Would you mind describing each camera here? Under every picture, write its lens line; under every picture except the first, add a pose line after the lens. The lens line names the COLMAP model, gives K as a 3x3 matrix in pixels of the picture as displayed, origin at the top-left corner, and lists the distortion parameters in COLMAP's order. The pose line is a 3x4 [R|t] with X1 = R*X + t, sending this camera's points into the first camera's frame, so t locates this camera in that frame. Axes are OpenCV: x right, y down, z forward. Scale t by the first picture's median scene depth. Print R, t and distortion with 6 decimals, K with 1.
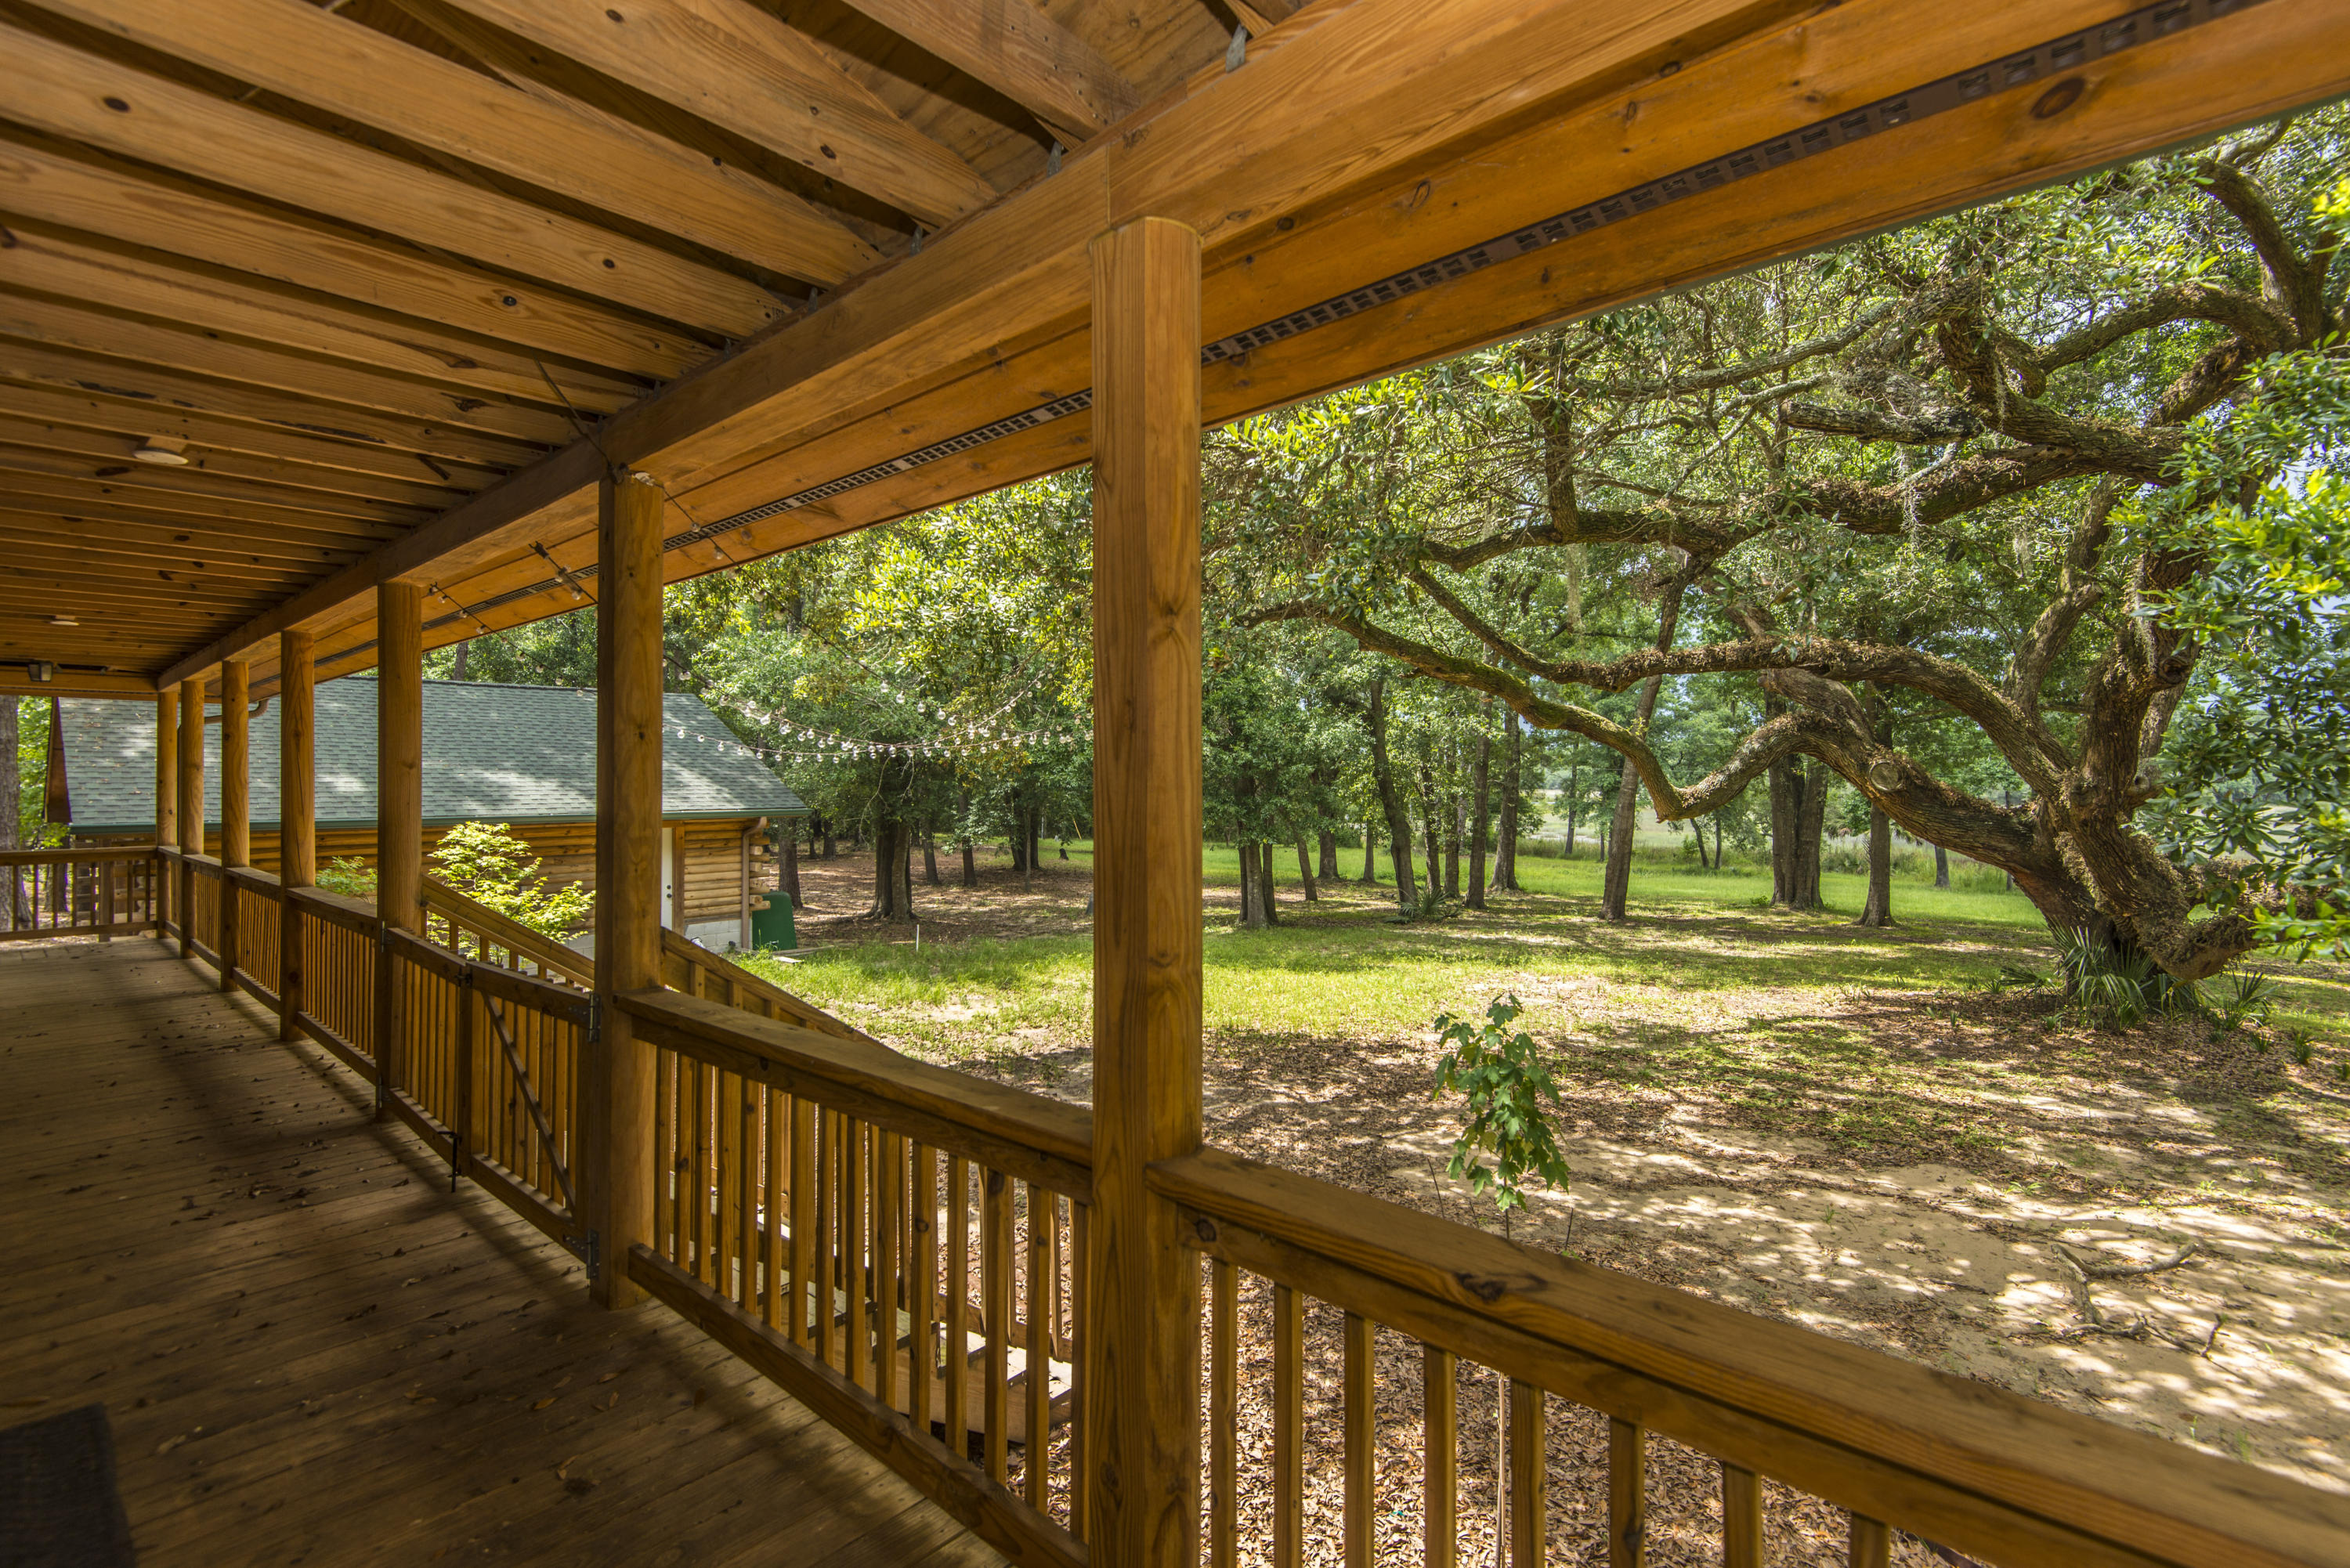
lens RADIAL K [[1067.1, 0, 1172.9], [0, 1067.1, 779.0], [0, 0, 1]] dist [0.032368, -0.014708]
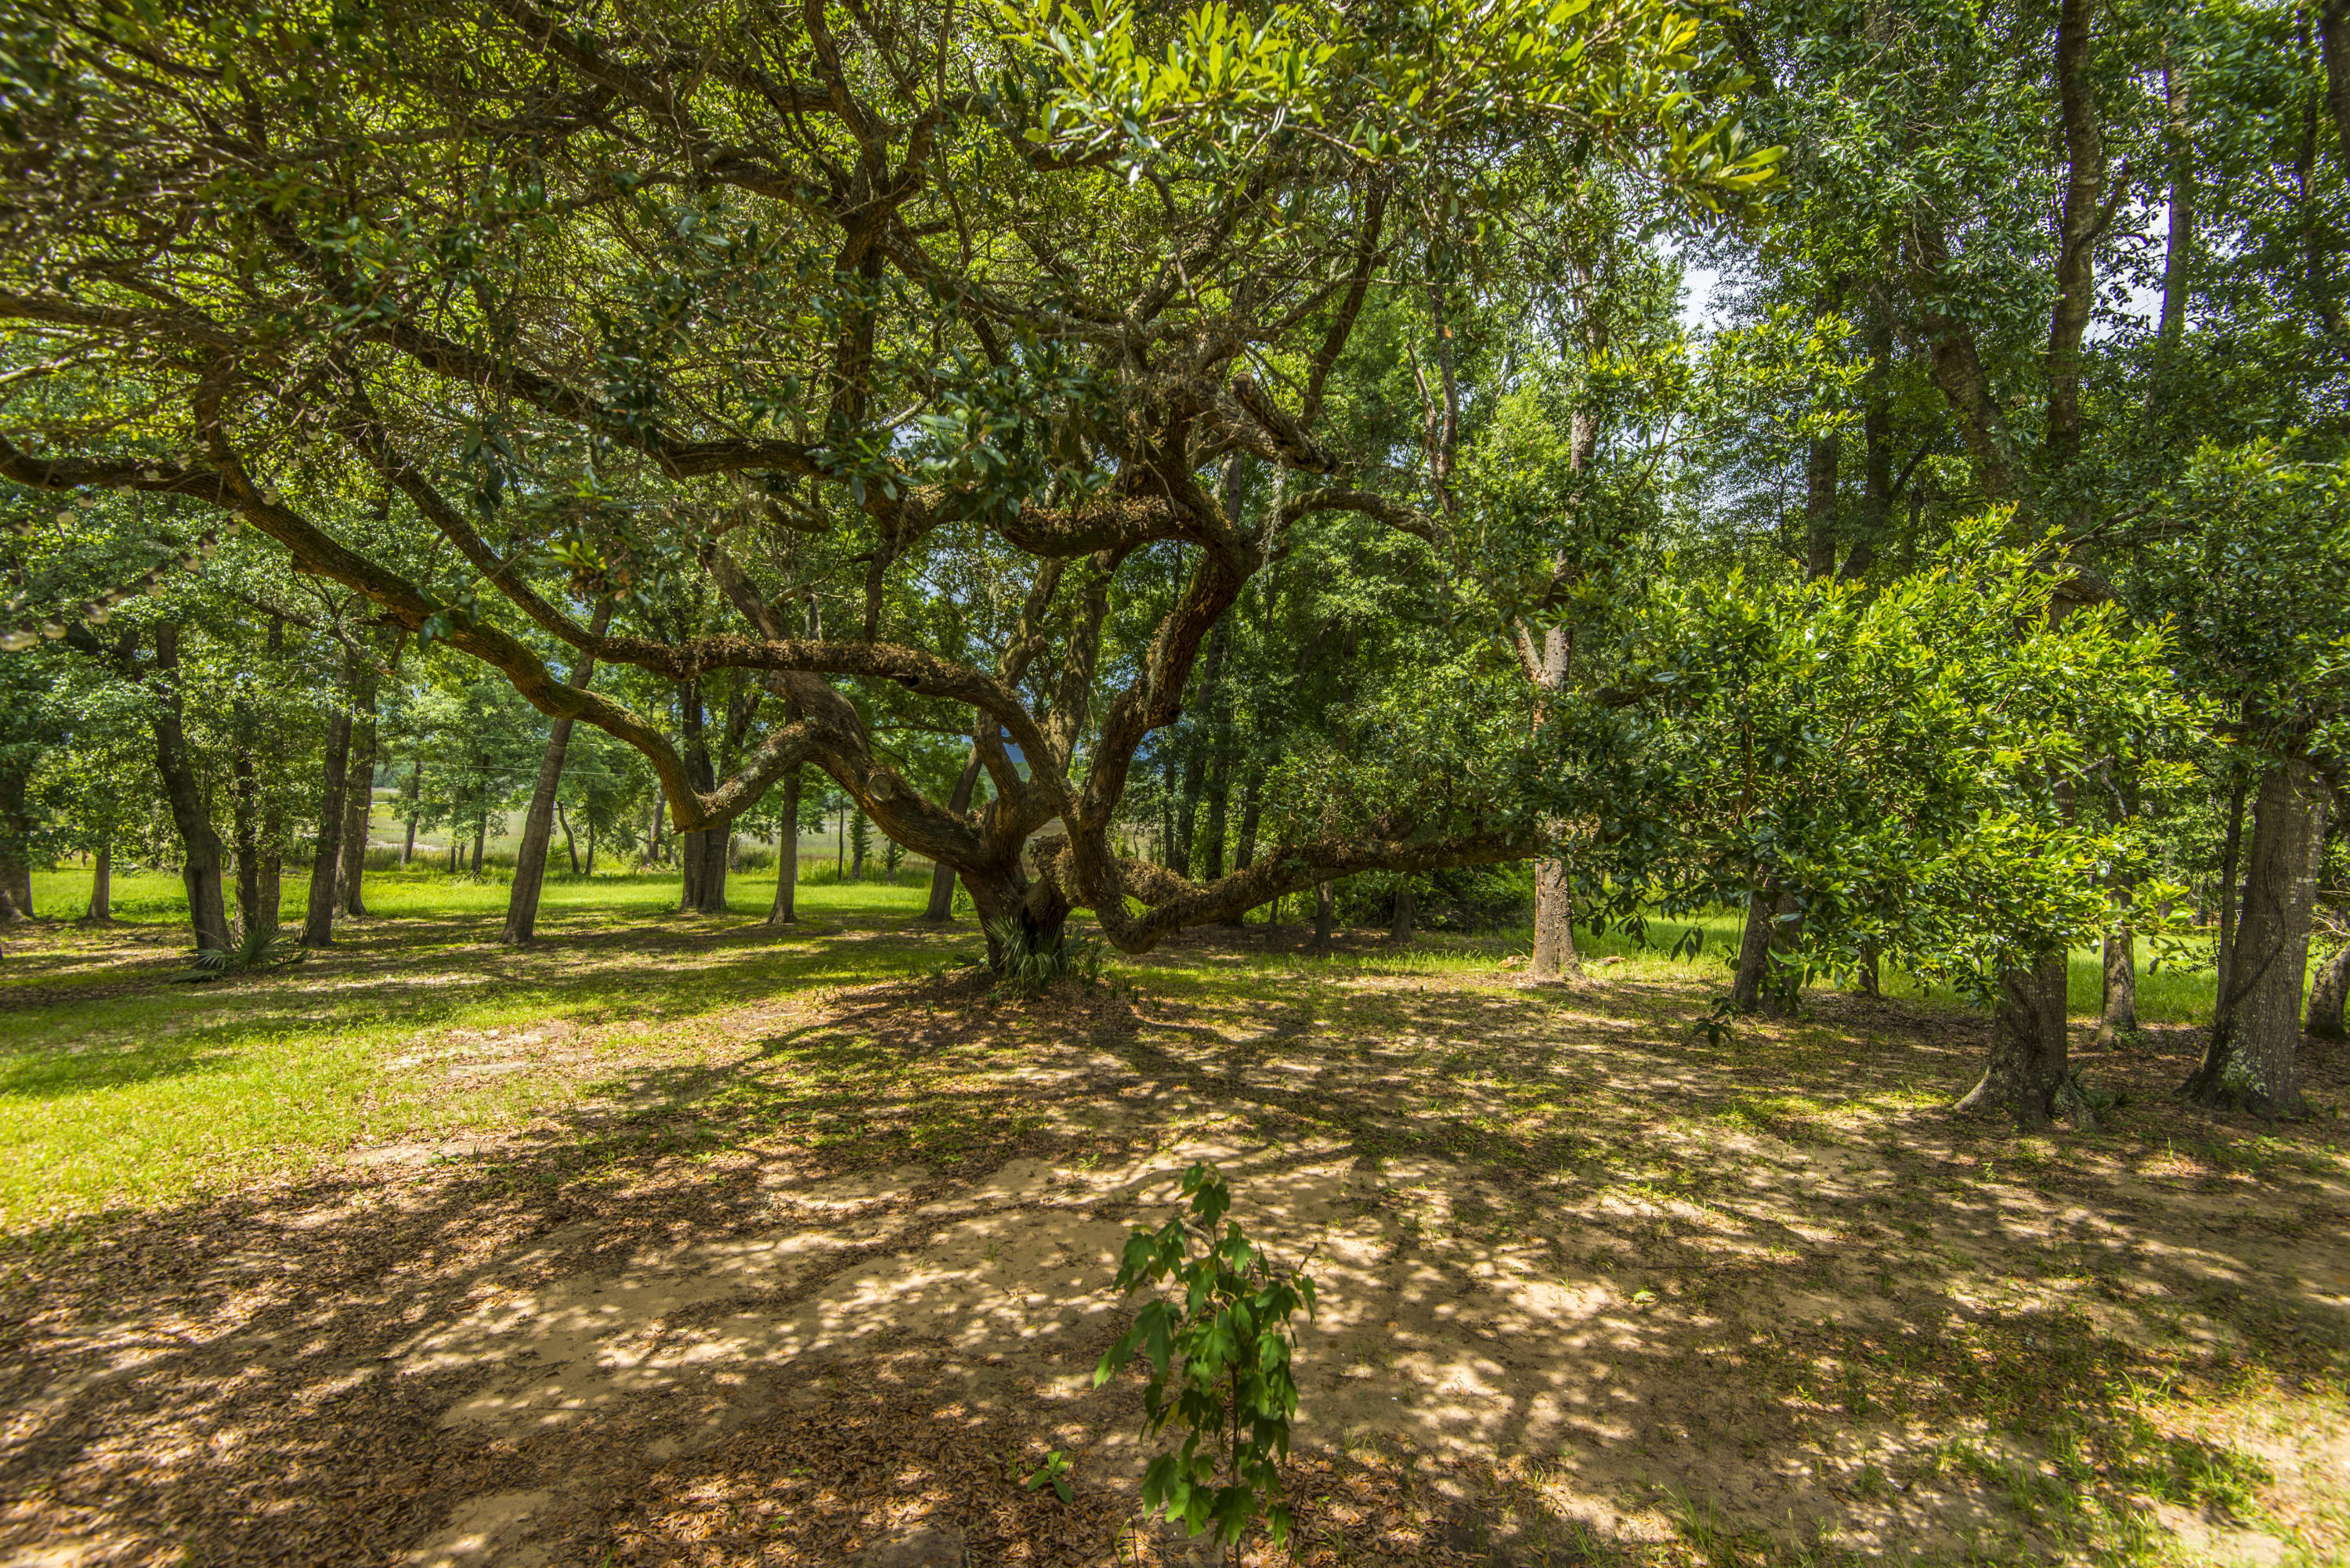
lens RADIAL K [[1067.1, 0, 1185.5], [0, 1067.1, 768.1], [0, 0, 1]] dist [0.032368, -0.014708]
pose [[0.550183, 0.036533, 0.834245, -0.081701], [-0.026523, 0.999303, -0.026270, -0.002408], [-0.834623, -0.007674, 0.550768, 0.259103]]
